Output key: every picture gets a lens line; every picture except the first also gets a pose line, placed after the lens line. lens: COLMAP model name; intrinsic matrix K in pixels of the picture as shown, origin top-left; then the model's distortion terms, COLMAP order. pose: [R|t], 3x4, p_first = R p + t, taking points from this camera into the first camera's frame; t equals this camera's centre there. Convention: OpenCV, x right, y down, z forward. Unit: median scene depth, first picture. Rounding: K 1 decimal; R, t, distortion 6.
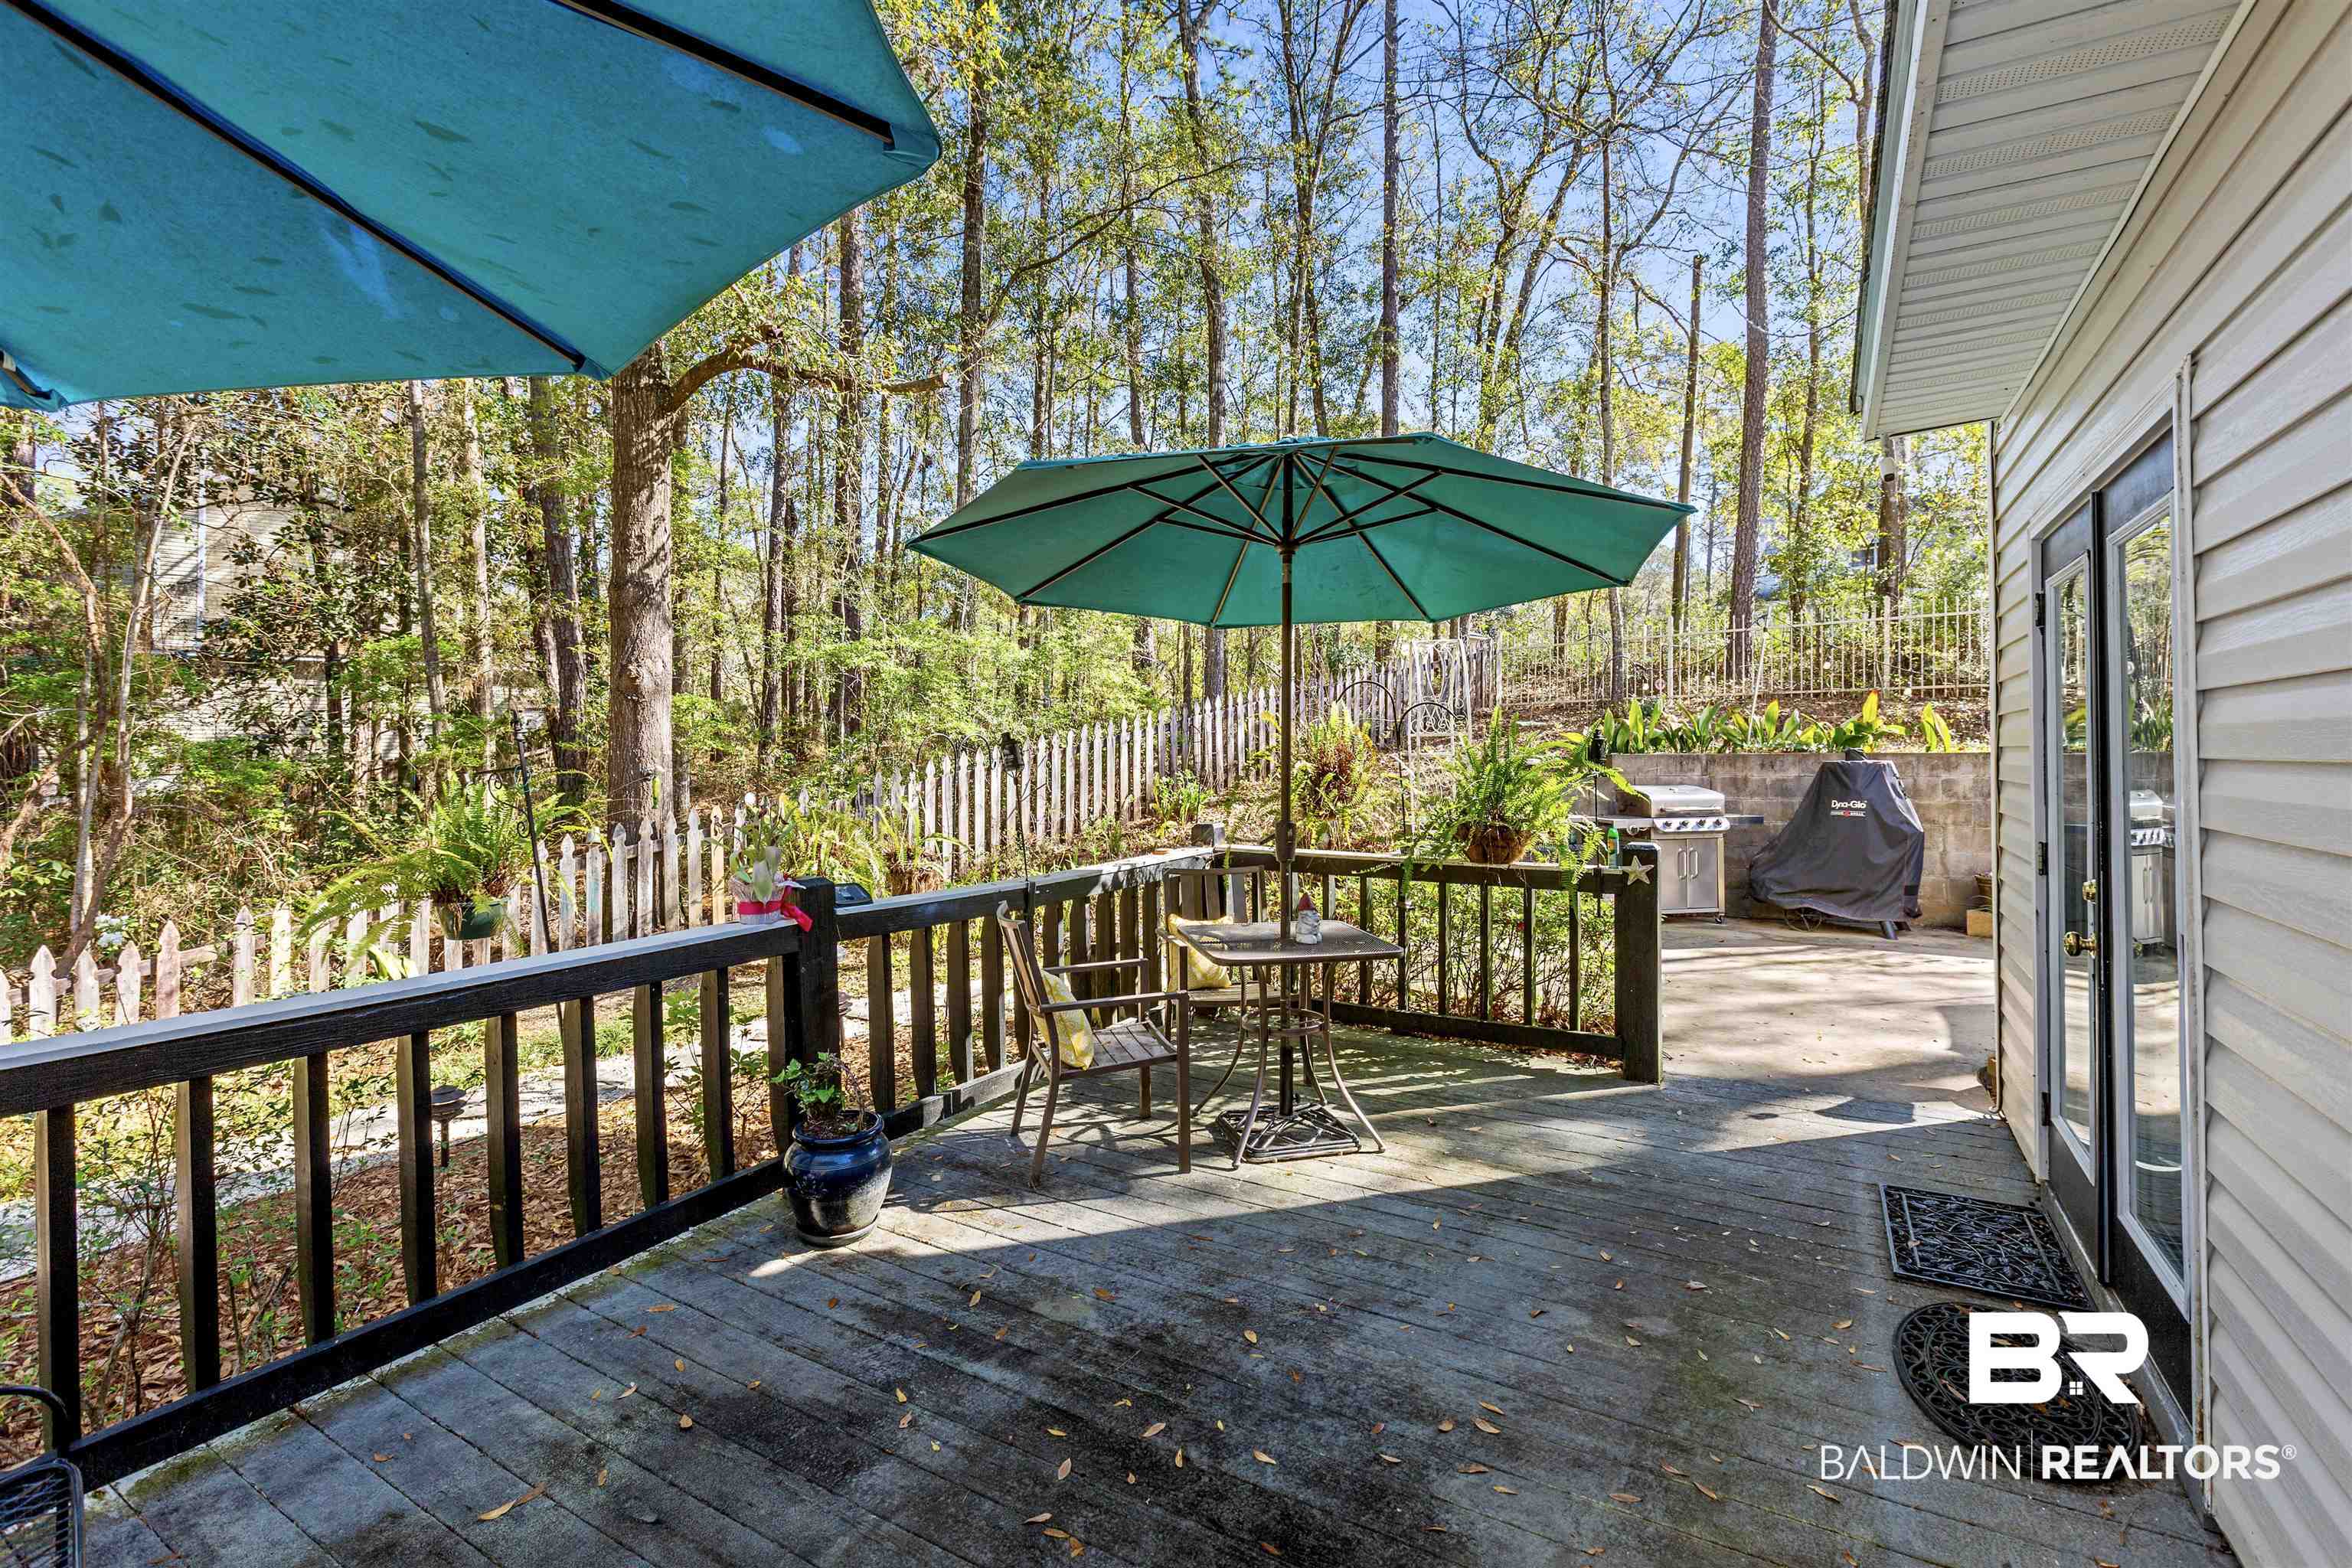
lens RADIAL K [[1059.0, 0, 1183.0], [0, 1059.0, 768.4], [0, 0, 1]] dist [-0.000740, 0.000087]
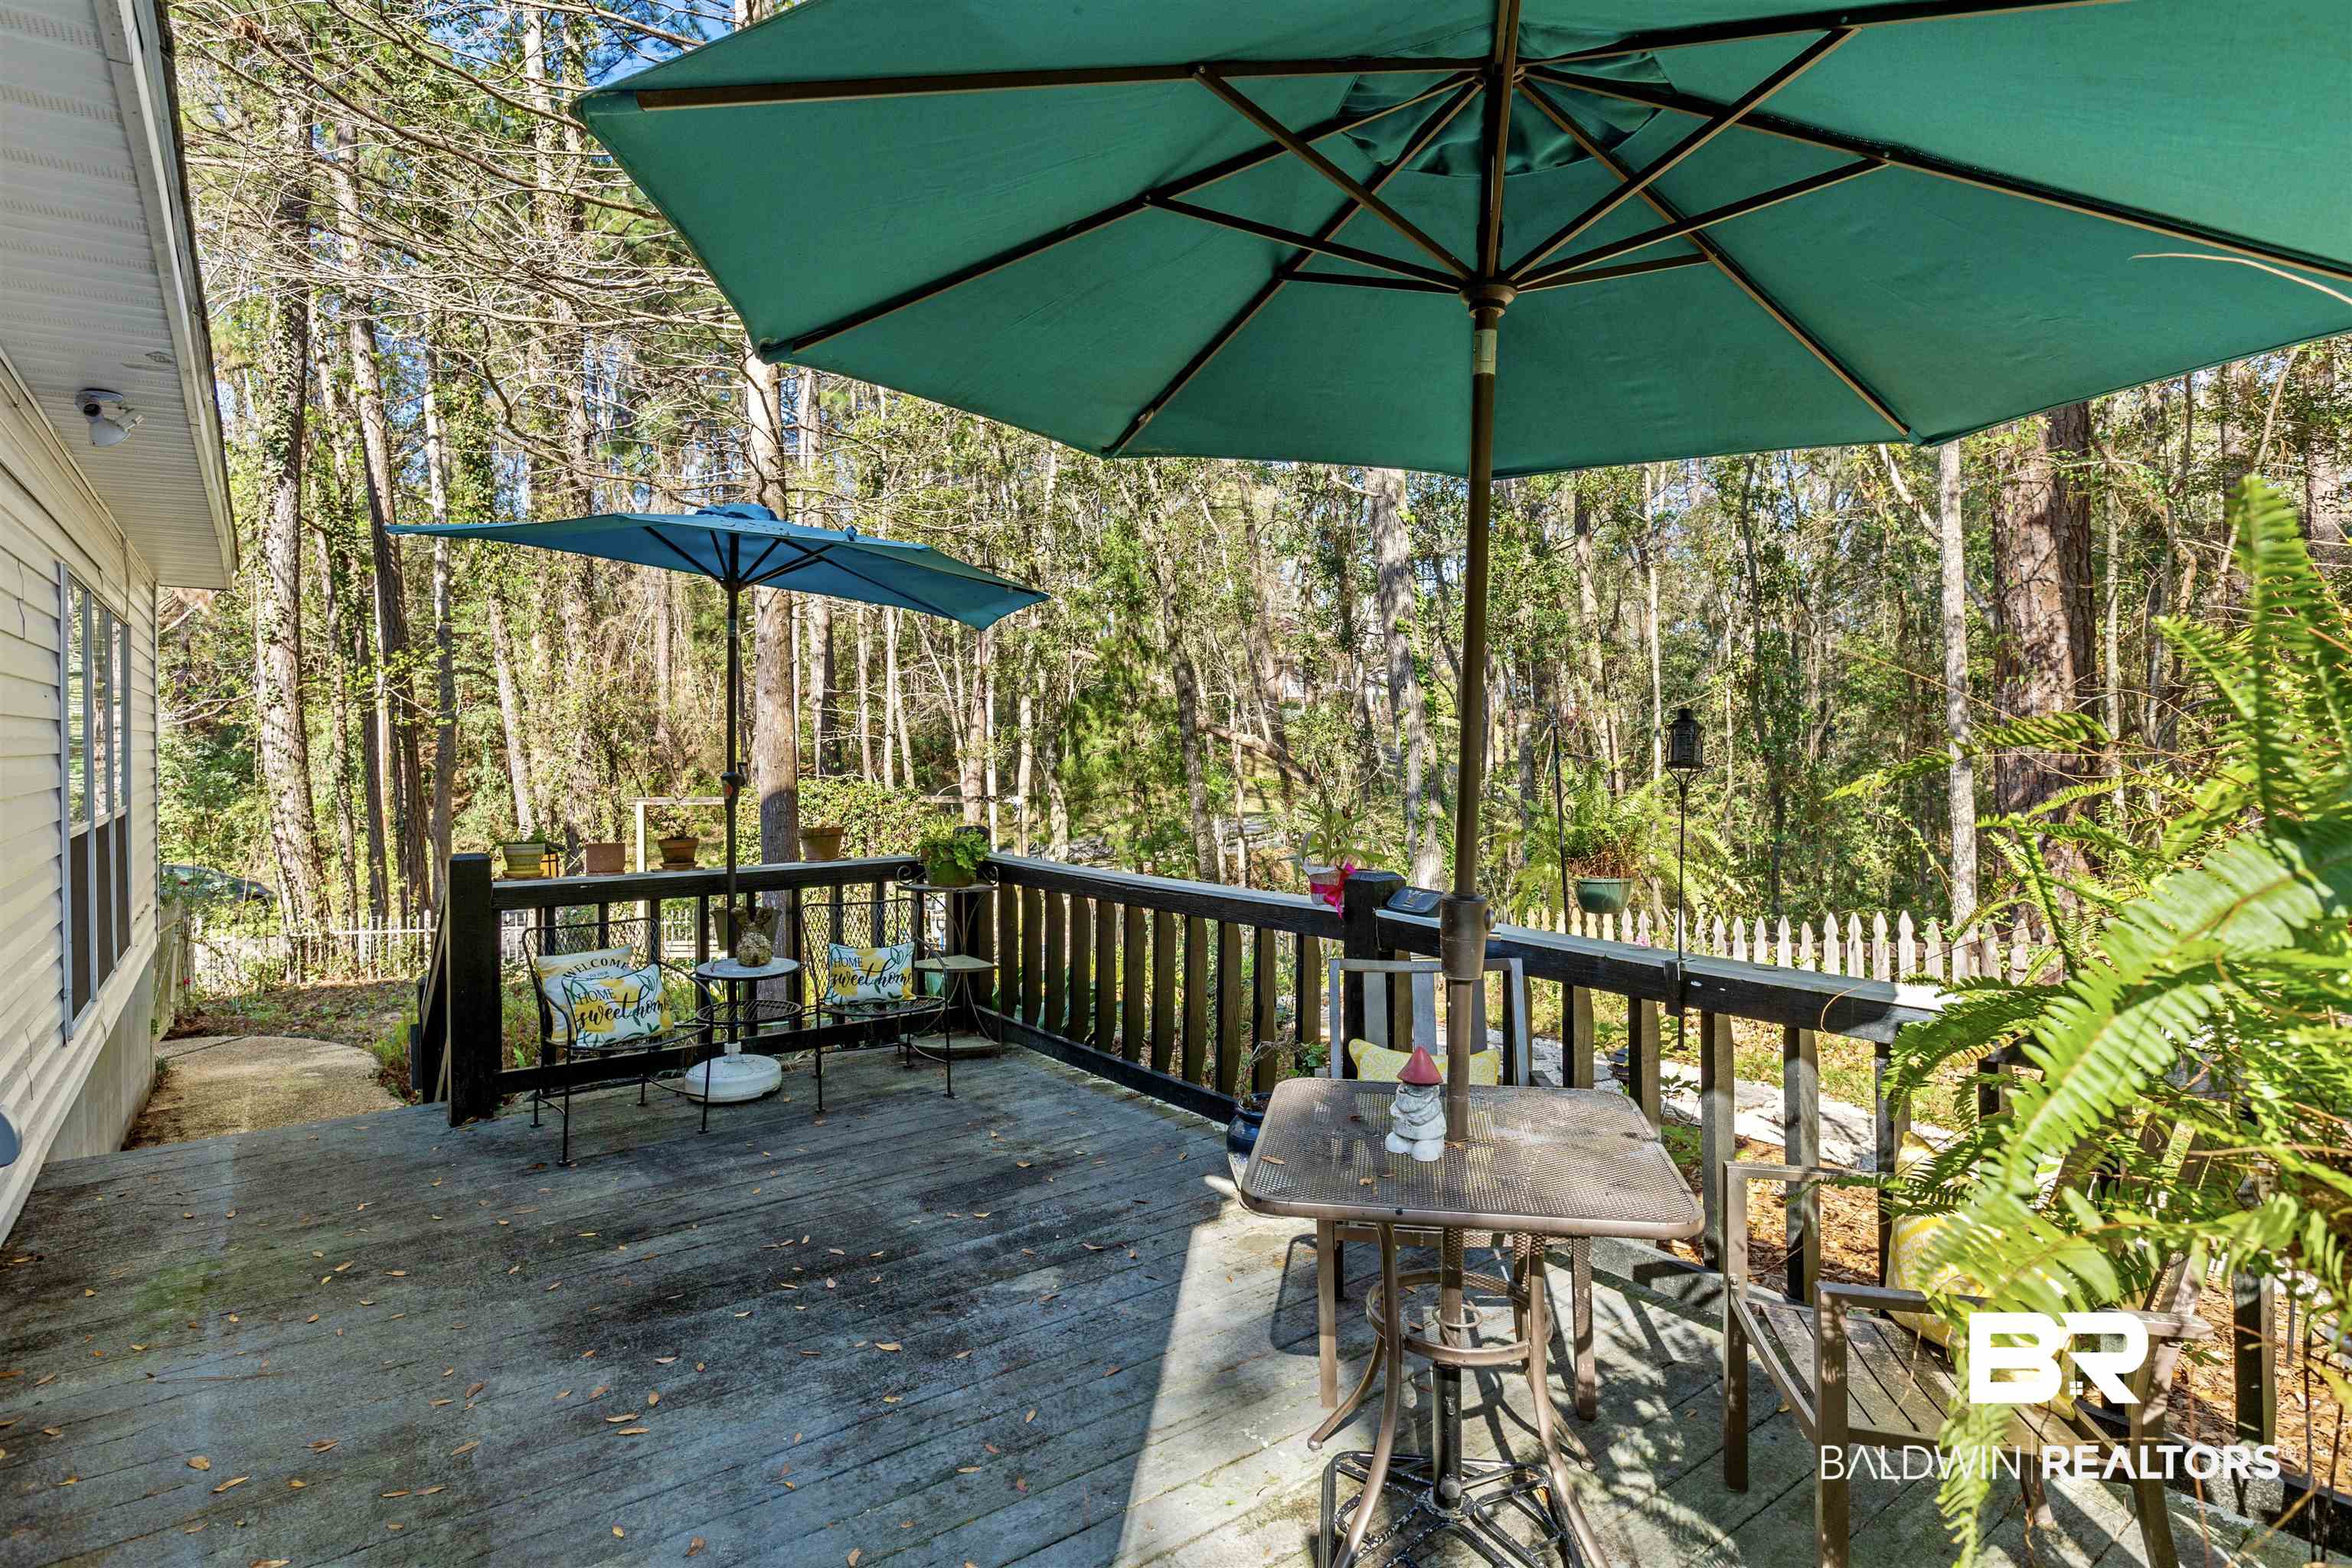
lens RADIAL K [[1249.0, 0, 1178.7], [0, 1249.0, 768.6], [0, 0, 1]] dist [0.000140, -0.000649]
pose [[-0.394738, 0.025837, -0.918431, 1.049198], [-0.005713, 0.999516, 0.030574, -0.034172], [0.918776, 0.017316, -0.394399, 1.766776]]
